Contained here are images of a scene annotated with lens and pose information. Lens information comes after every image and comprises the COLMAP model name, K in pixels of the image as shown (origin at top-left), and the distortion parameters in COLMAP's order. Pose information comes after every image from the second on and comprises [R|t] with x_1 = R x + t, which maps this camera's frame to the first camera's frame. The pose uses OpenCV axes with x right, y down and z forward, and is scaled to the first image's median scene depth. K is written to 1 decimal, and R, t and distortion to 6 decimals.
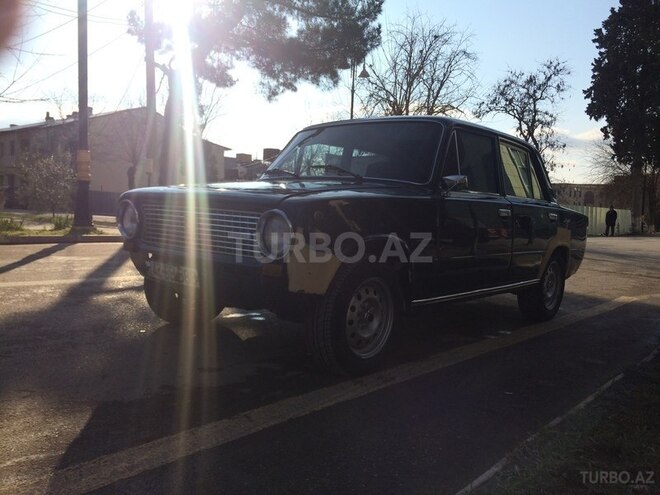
lens RADIAL K [[565.0, 0, 330.0], [0, 565.0, 247.5], [0, 0, 1]] dist [0.040663, -0.016294]
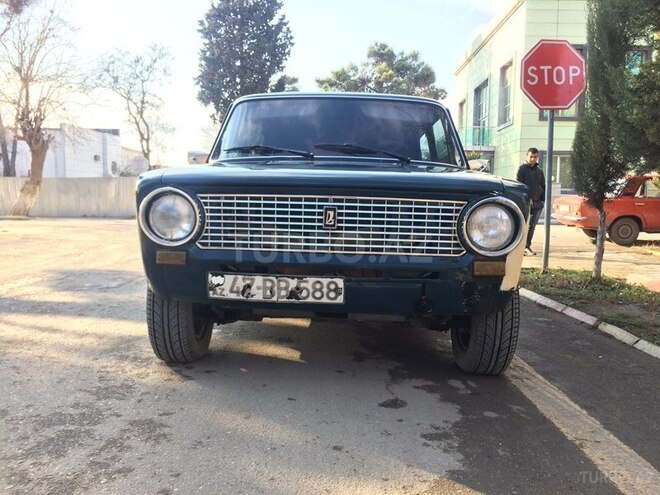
lens RADIAL K [[565.0, 0, 330.0], [0, 565.0, 247.5], [0, 0, 1]] dist [0.040663, -0.016294]
pose [[0.774391, -0.078020, 0.627878, -0.041675], [0.057995, 0.996943, 0.052352, -0.002550], [-0.630044, -0.004127, 0.776549, 0.024713]]
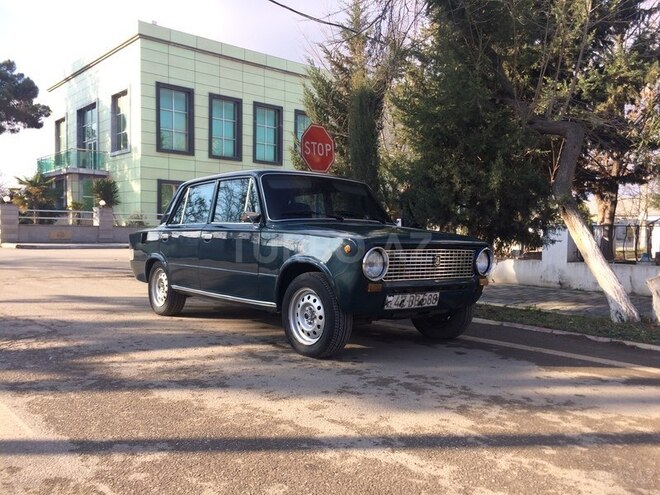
lens RADIAL K [[565.0, 0, 330.0], [0, 565.0, 247.5], [0, 0, 1]] dist [0.040663, -0.016294]
pose [[0.152903, -0.068003, 0.985899, -0.098520], [0.056046, 0.996621, 0.060051, -0.010370], [-0.986651, 0.046073, 0.156198, 0.060778]]
